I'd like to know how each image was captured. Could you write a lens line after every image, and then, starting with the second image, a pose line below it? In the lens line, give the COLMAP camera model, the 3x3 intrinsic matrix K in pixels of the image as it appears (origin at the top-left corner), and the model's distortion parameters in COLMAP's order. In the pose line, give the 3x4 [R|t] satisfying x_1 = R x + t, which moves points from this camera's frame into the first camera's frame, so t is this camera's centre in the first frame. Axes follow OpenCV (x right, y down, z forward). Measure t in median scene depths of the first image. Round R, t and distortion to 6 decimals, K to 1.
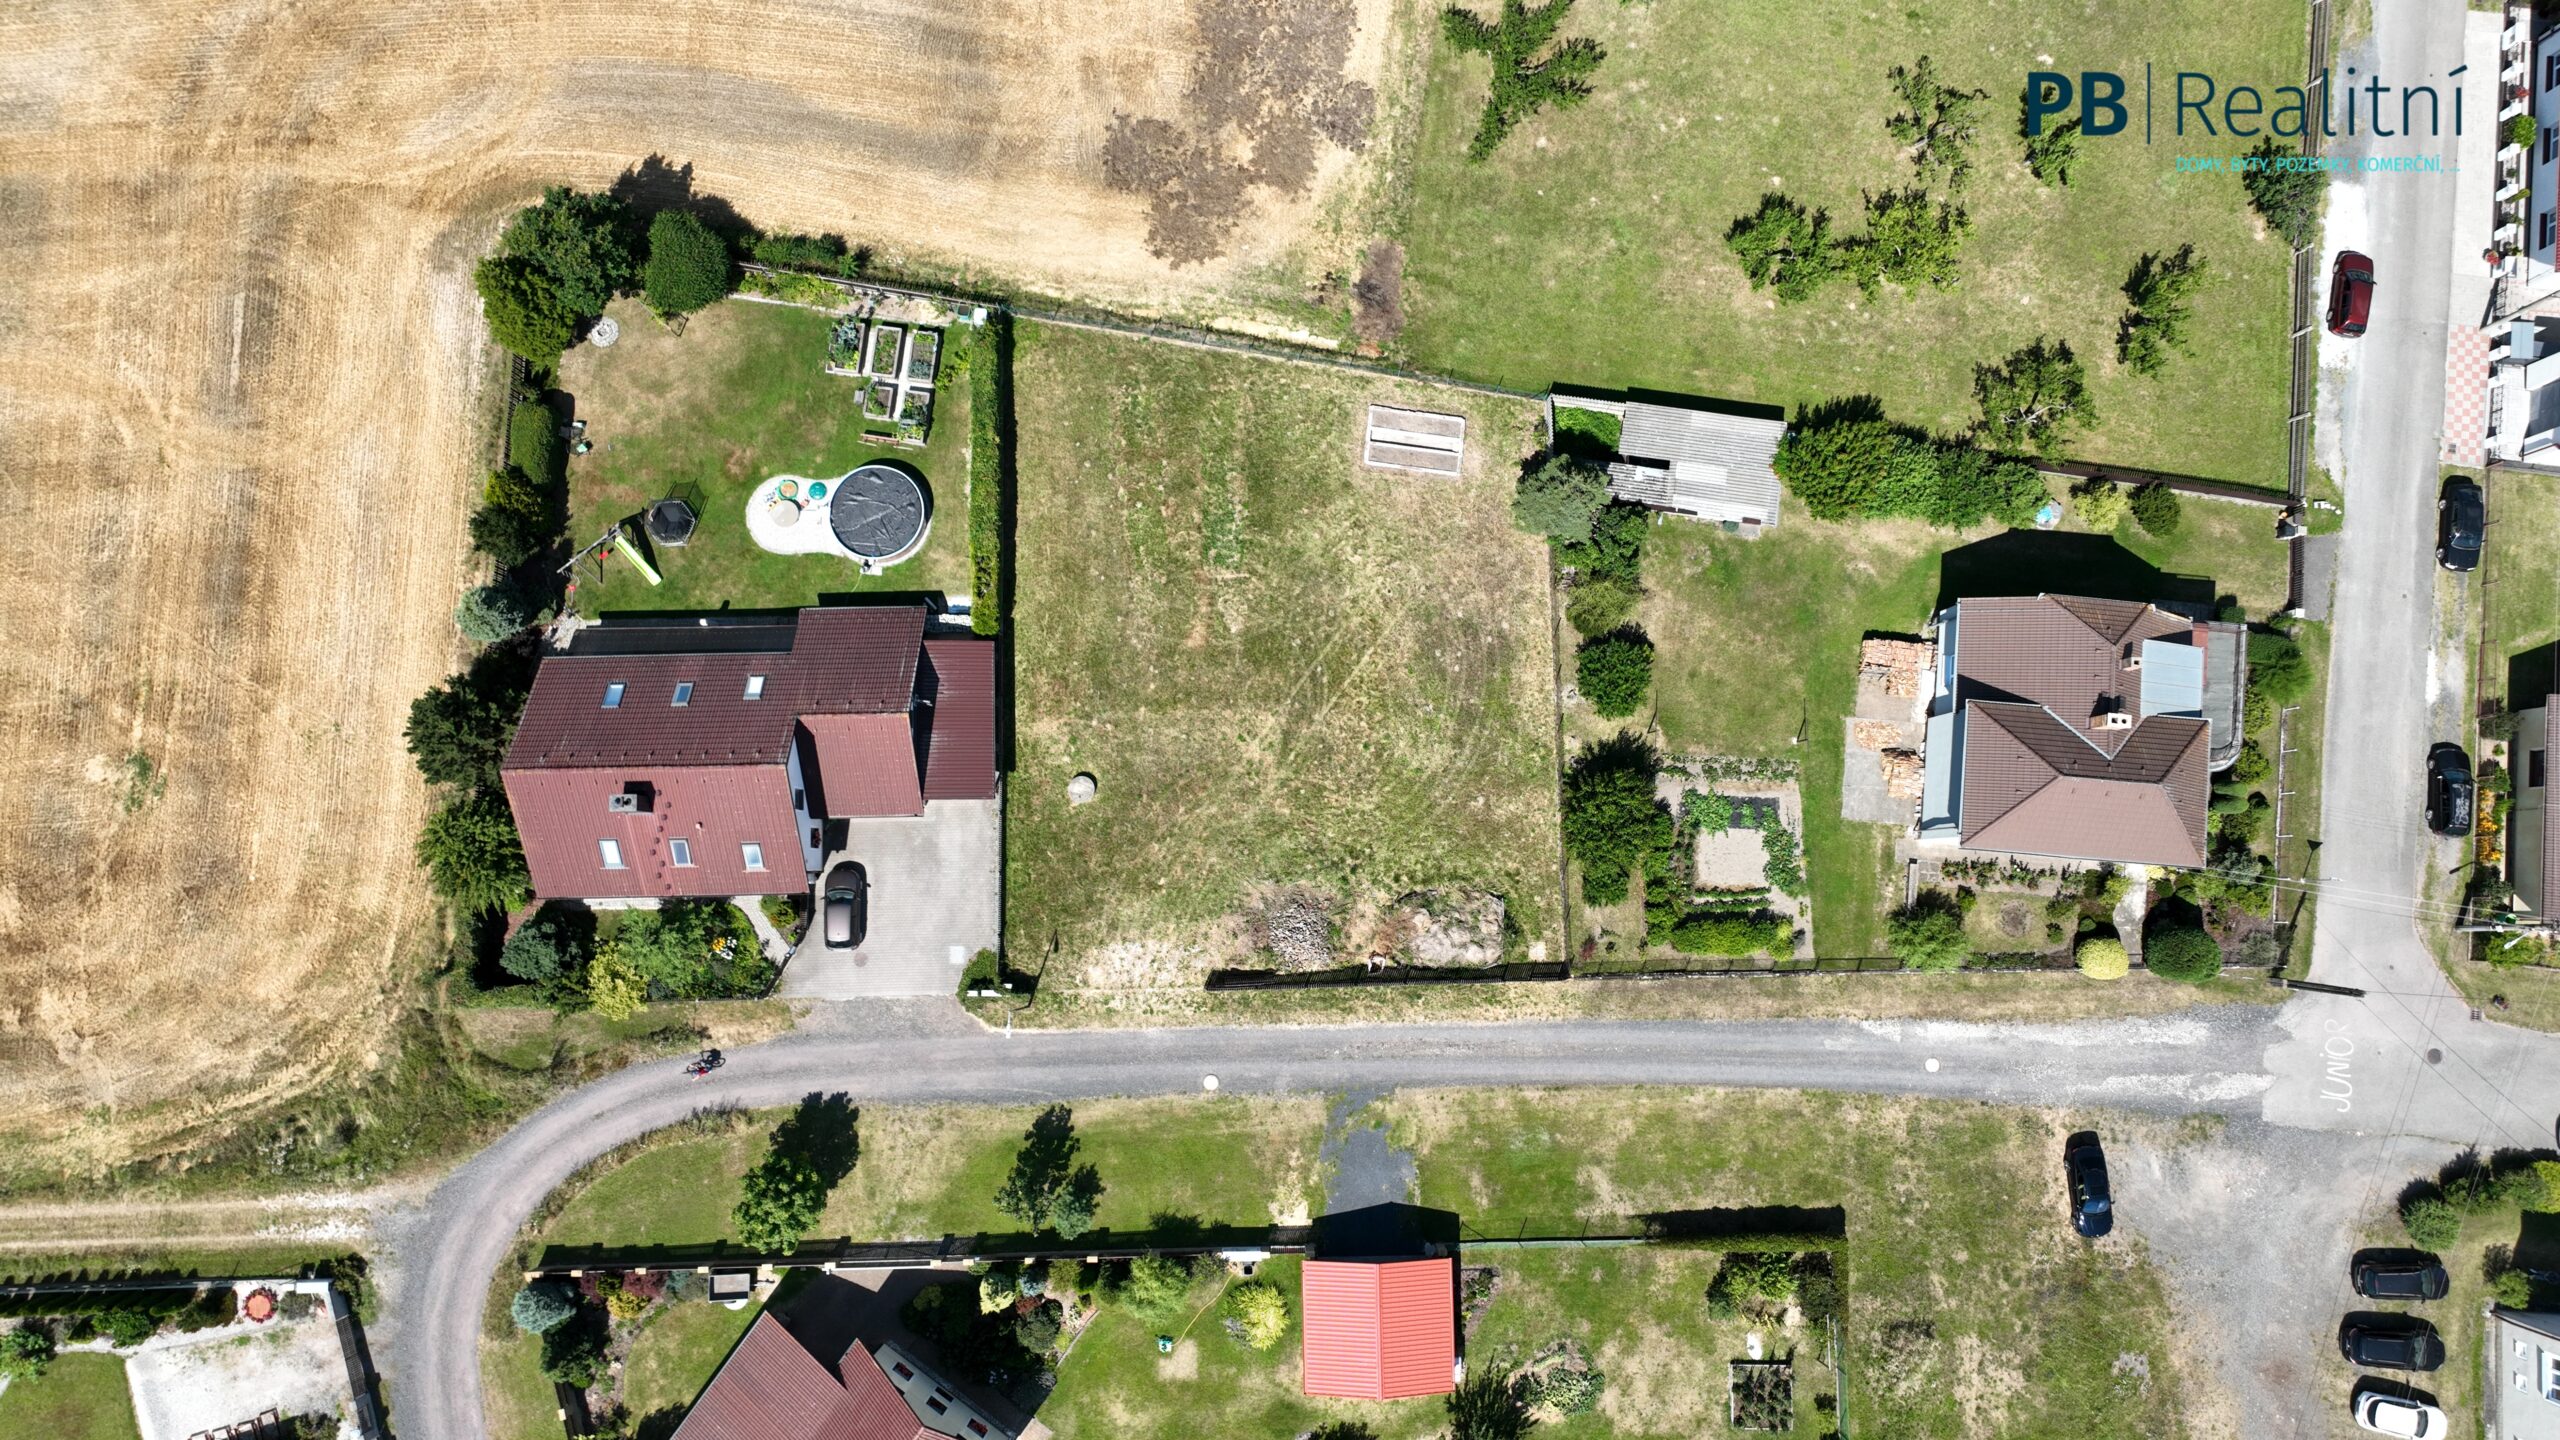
lens RADIAL K [[1791.2, 0, 1280.0], [0, 1791.2, 720.0], [0, 0, 1]] dist [0.003809, 0.008558]
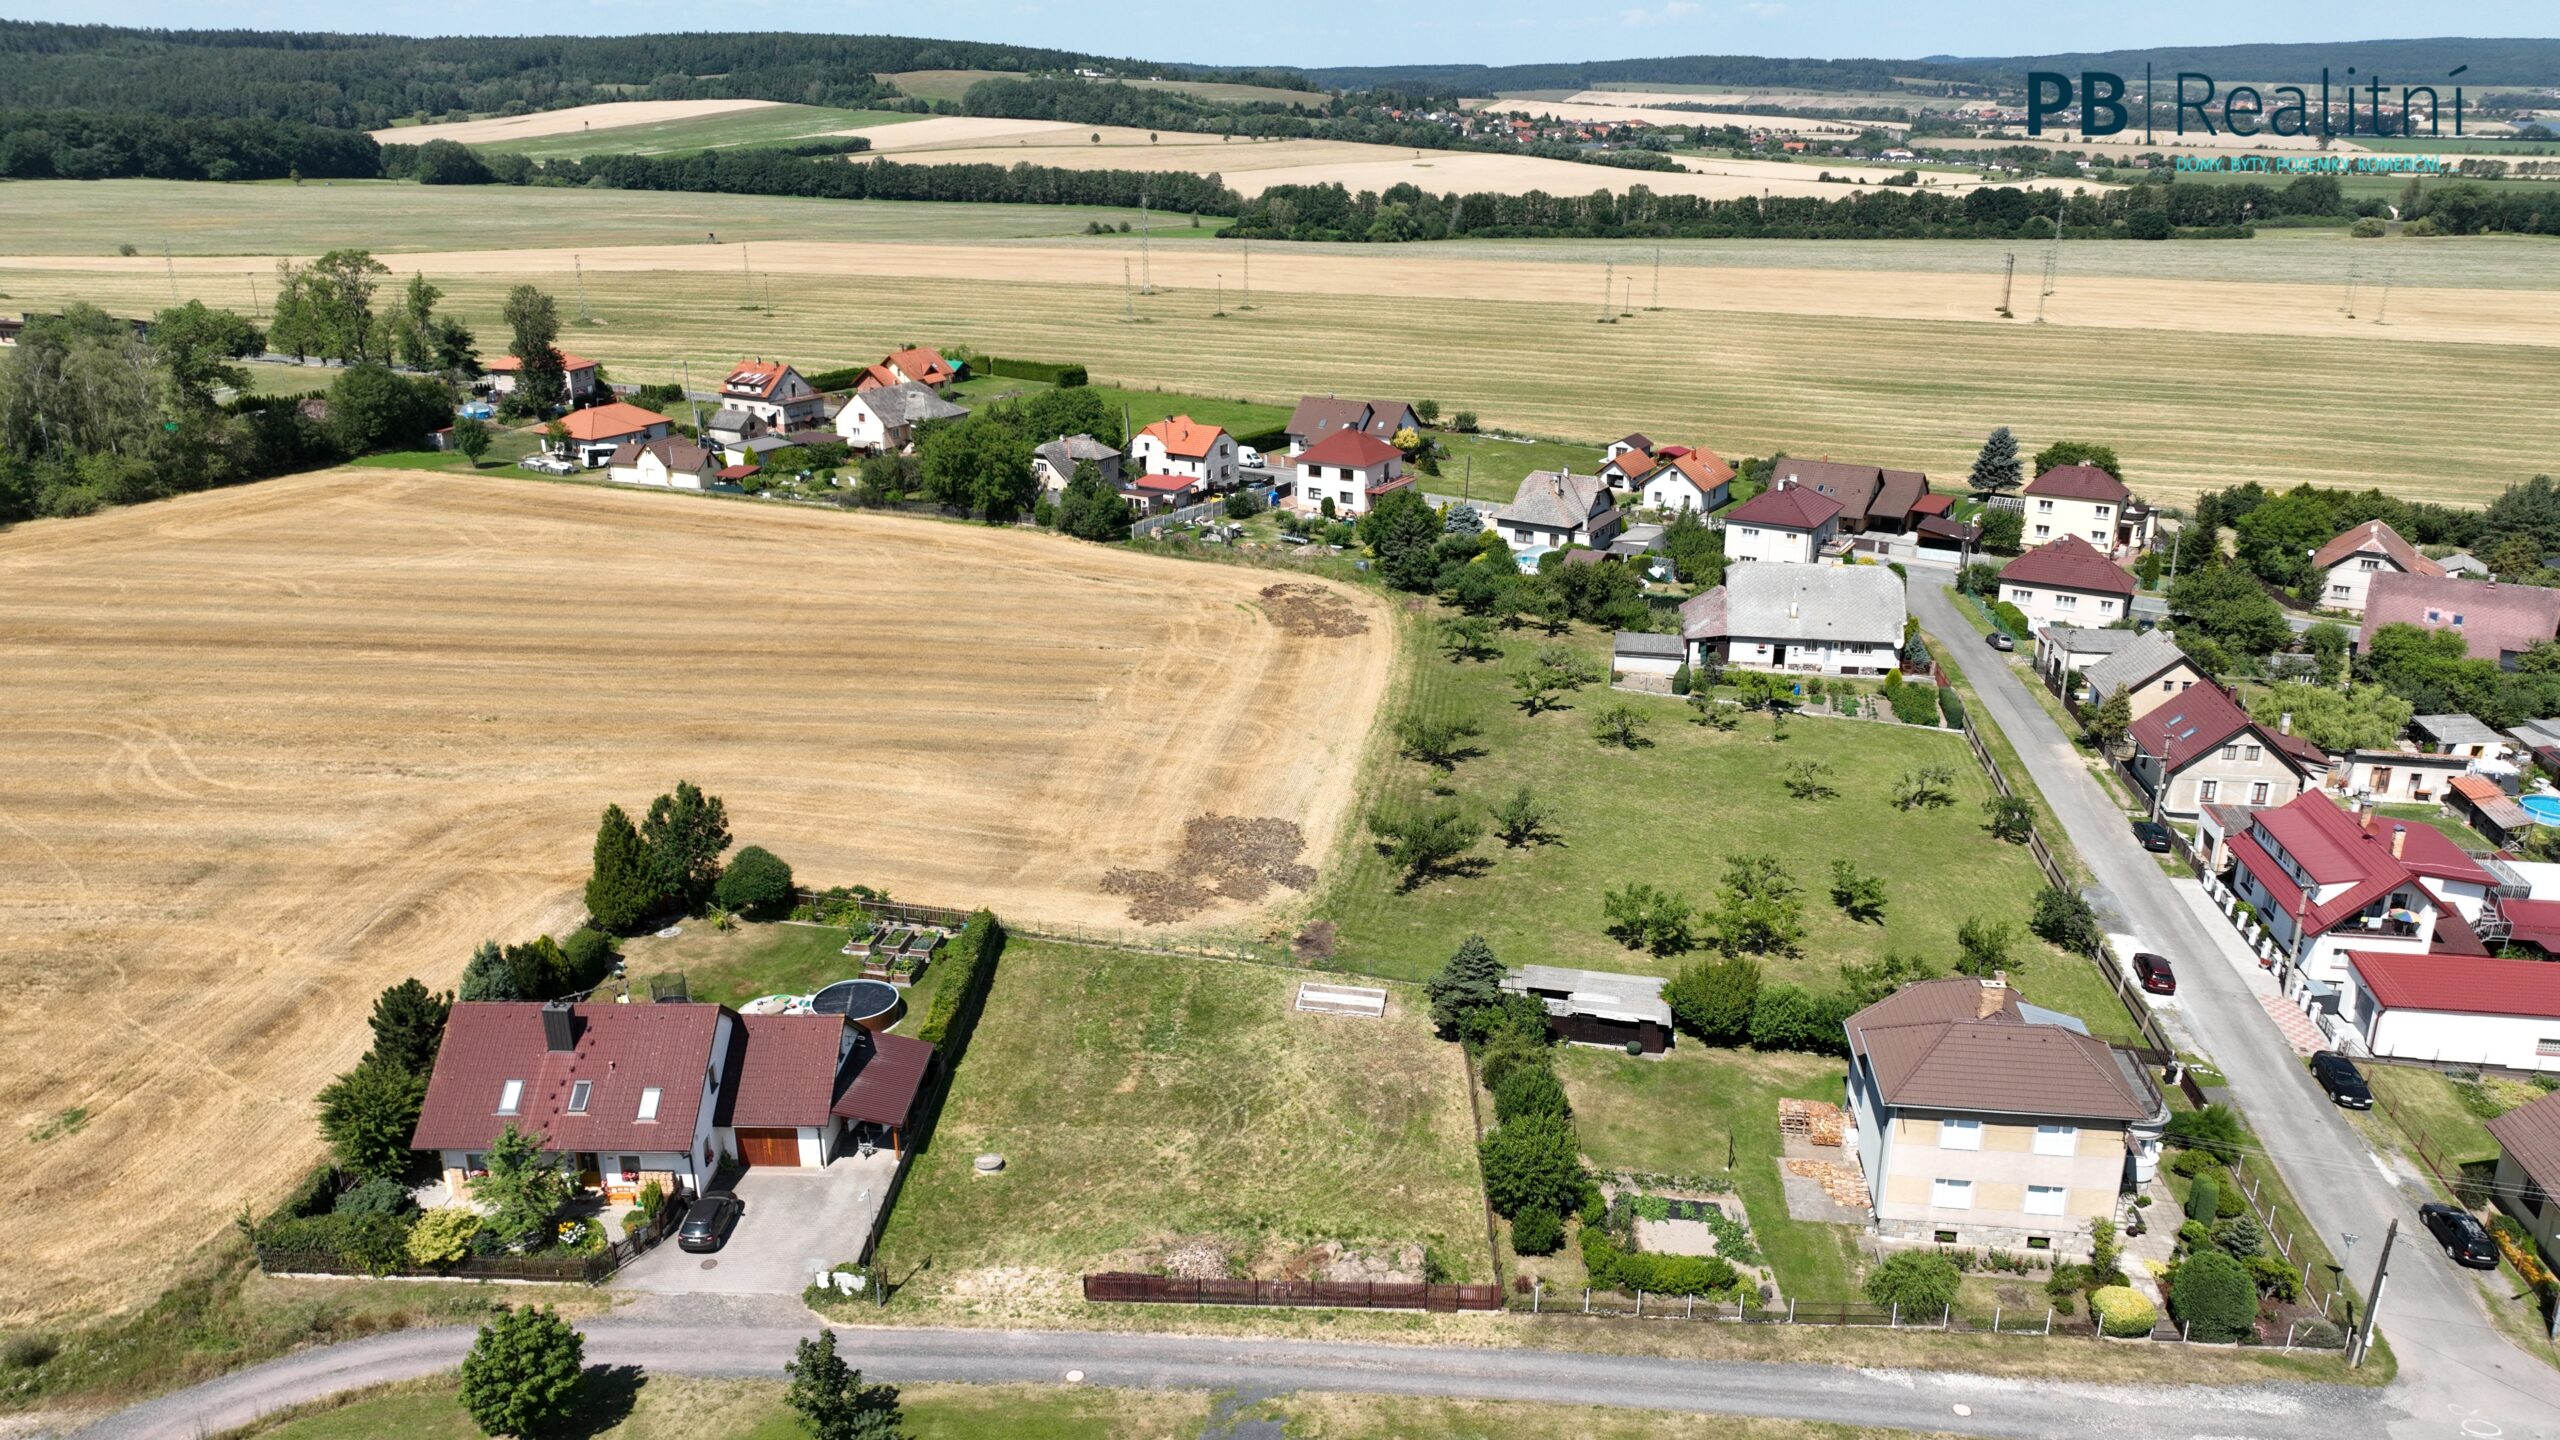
lens RADIAL K [[1791.2, 0, 1280.0], [0, 1791.2, 720.0], [0, 0, 1]] dist [0.003809, 0.008558]
pose [[0.998753, 0.009502, -0.049005, 0.092629], [-0.048262, 0.434557, -0.899350, 0.800654], [0.012750, 0.900594, 0.434474, 0.362503]]
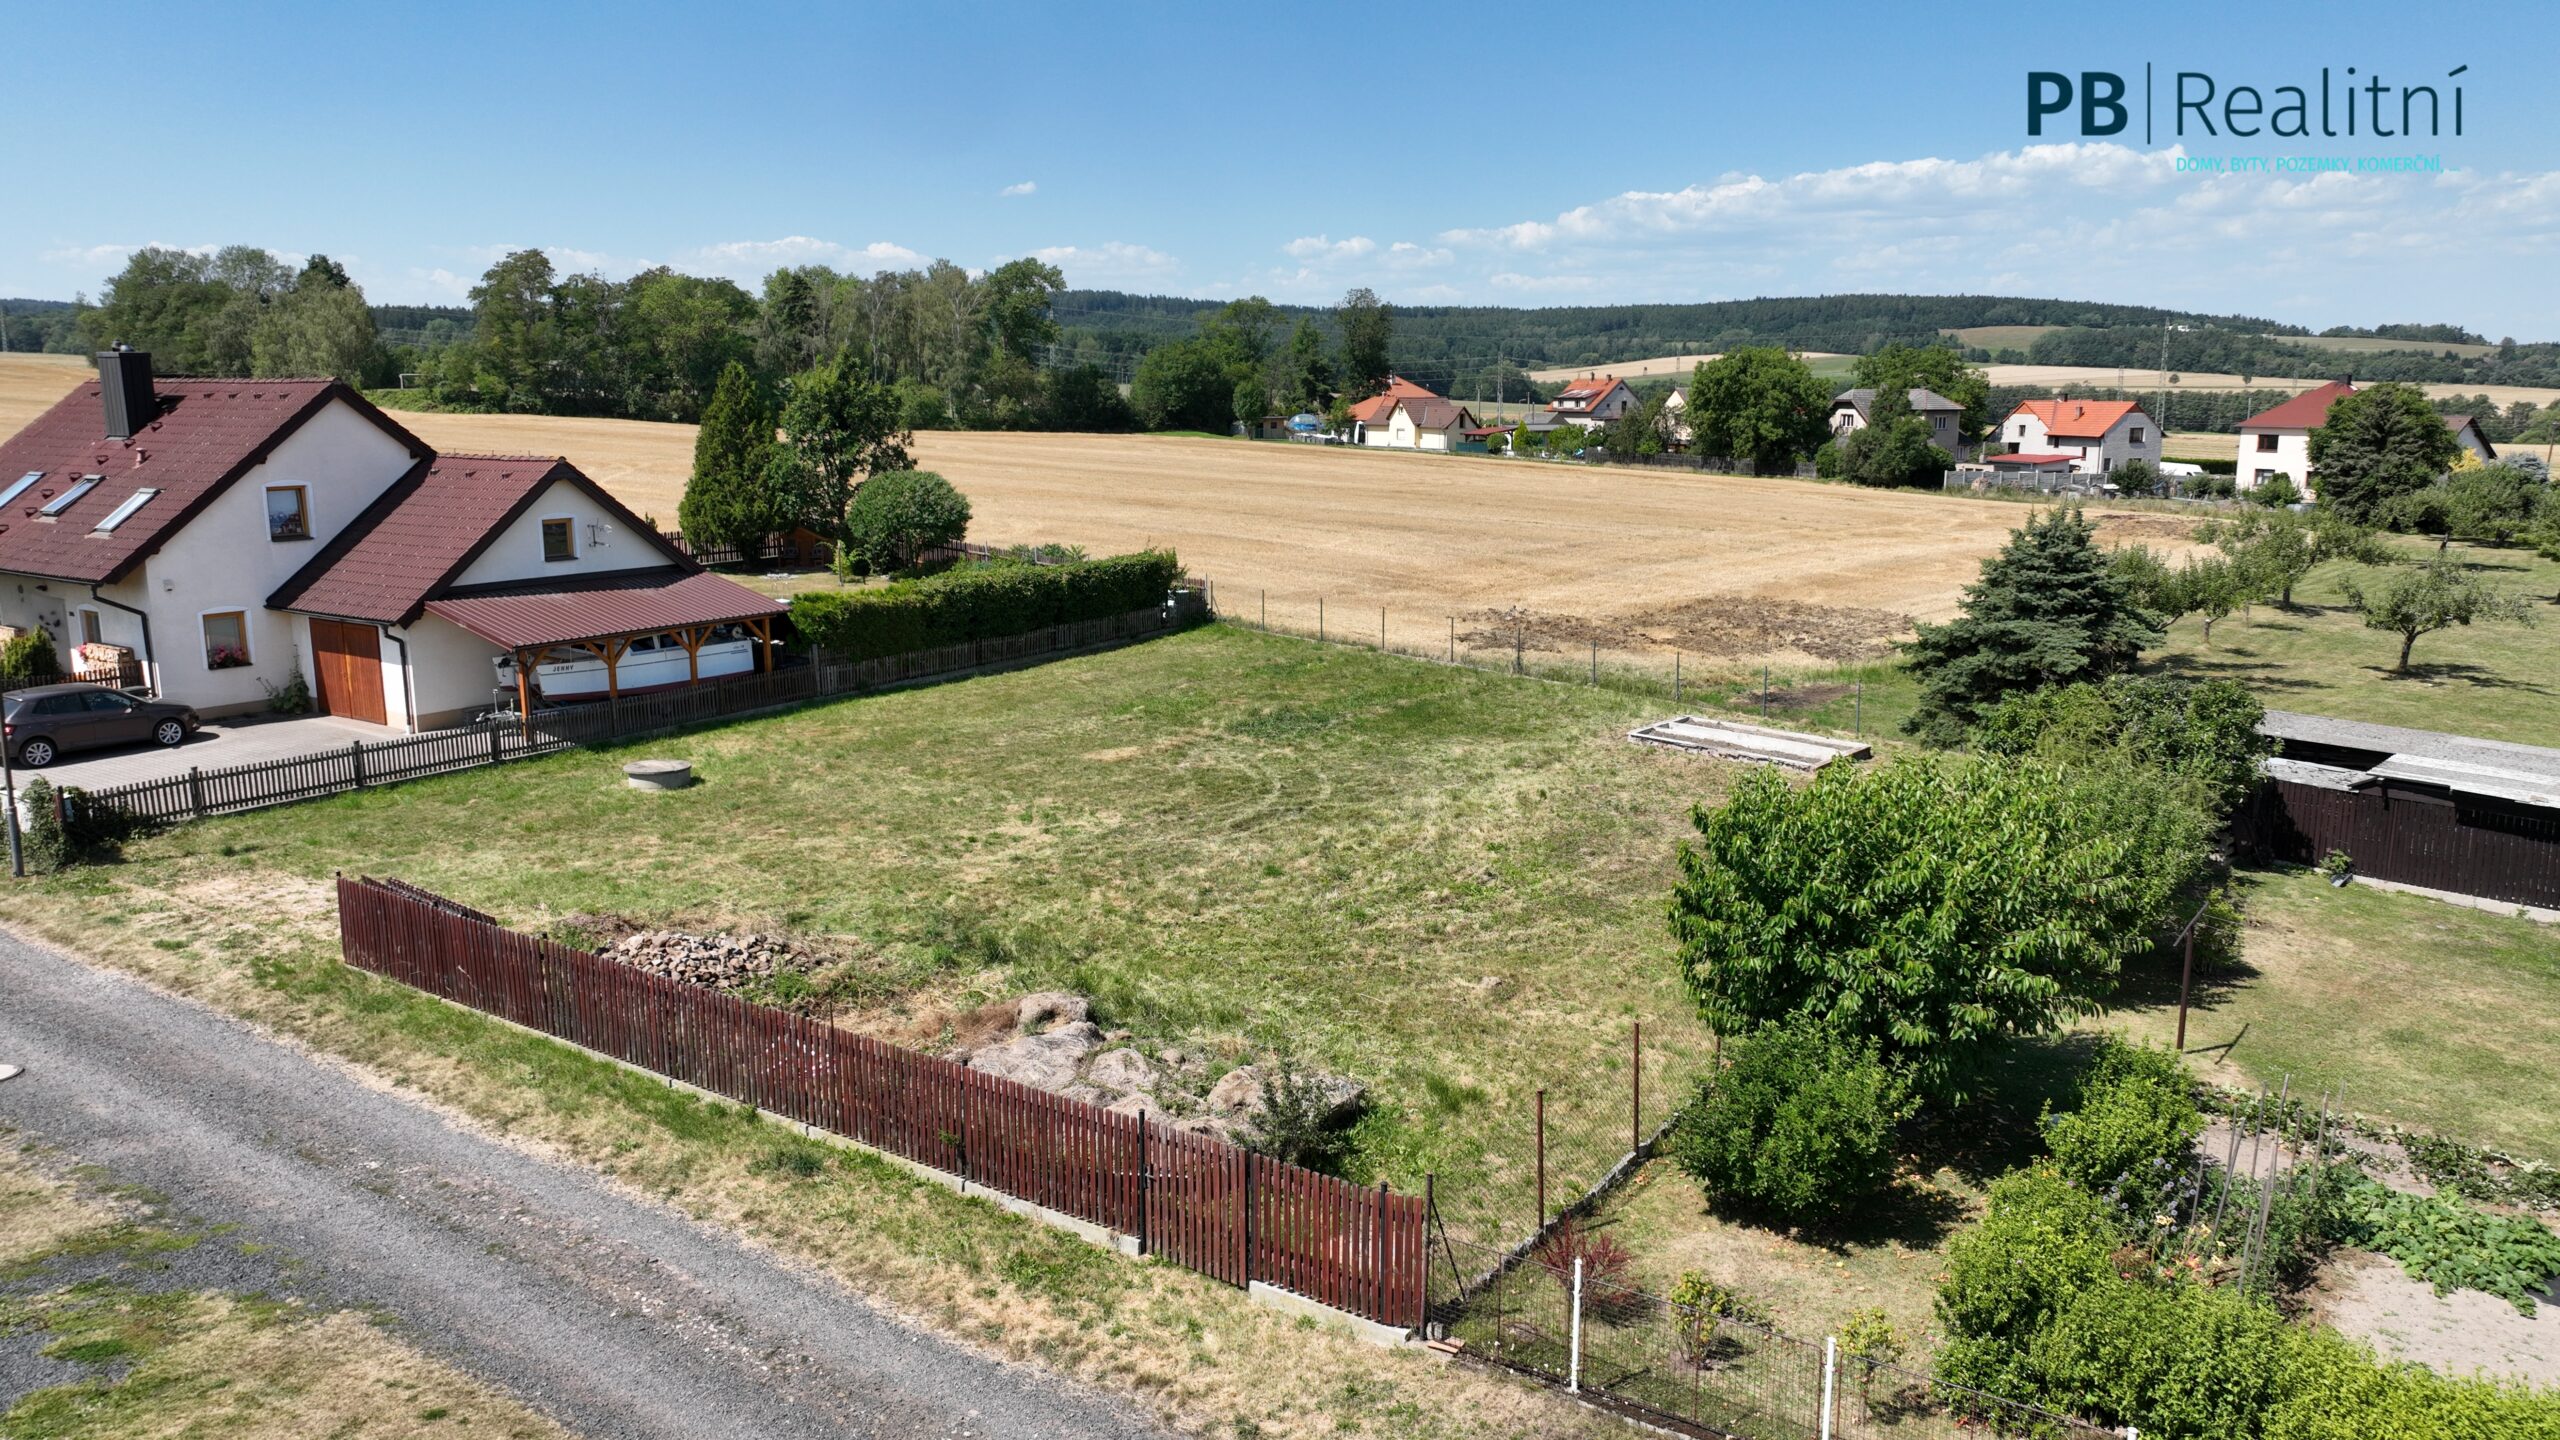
lens RADIAL K [[1791.2, 0, 1280.0], [0, 1791.2, 720.0], [0, 0, 1]] dist [0.003809, 0.008558]
pose [[0.816590, 0.104551, -0.567671, 0.244845], [-0.573348, 0.260616, -0.776757, 0.277664], [0.066734, 0.959765, 0.272760, 0.882971]]
